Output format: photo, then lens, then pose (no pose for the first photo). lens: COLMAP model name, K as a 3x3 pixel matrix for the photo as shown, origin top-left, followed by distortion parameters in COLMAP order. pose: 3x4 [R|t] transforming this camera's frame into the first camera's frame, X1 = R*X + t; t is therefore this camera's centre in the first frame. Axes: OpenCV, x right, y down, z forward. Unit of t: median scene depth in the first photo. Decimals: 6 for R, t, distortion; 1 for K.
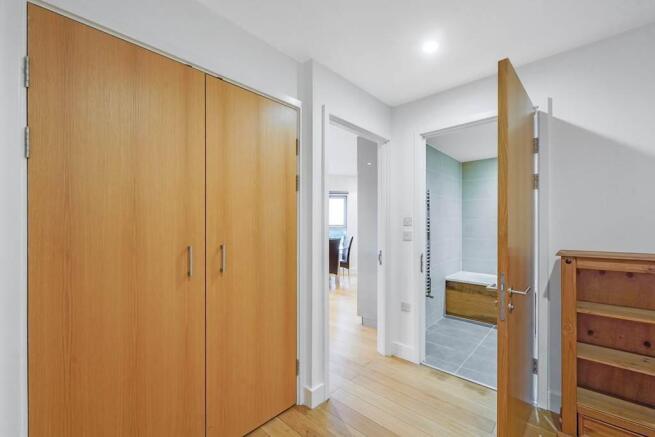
lens RADIAL K [[275.9, 0, 322.4], [0, 275.9, 220.1], [0, 0, 1]] dist [0.000070, 0.000034]
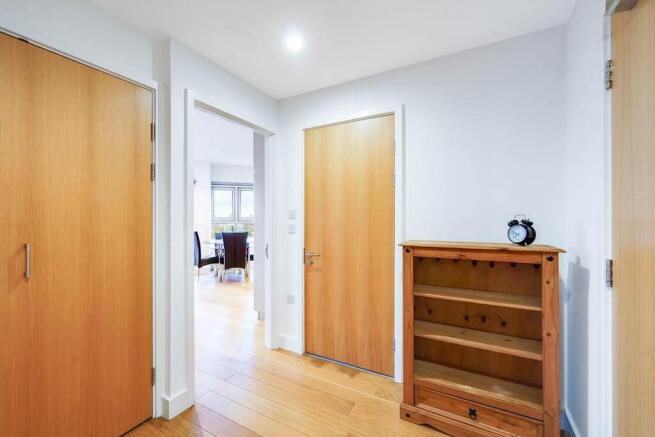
lens RADIAL K [[270.4, 0, 326.4], [0, 270.4, 211.4], [0, 0, 1]] dist [-0.000780, -0.000073]
pose [[0.971633, 0.003712, 0.236465, 0.248106], [-0.003063, 0.999990, -0.003111, -0.004660], [-0.236475, 0.002299, 0.971635, 0.005624]]
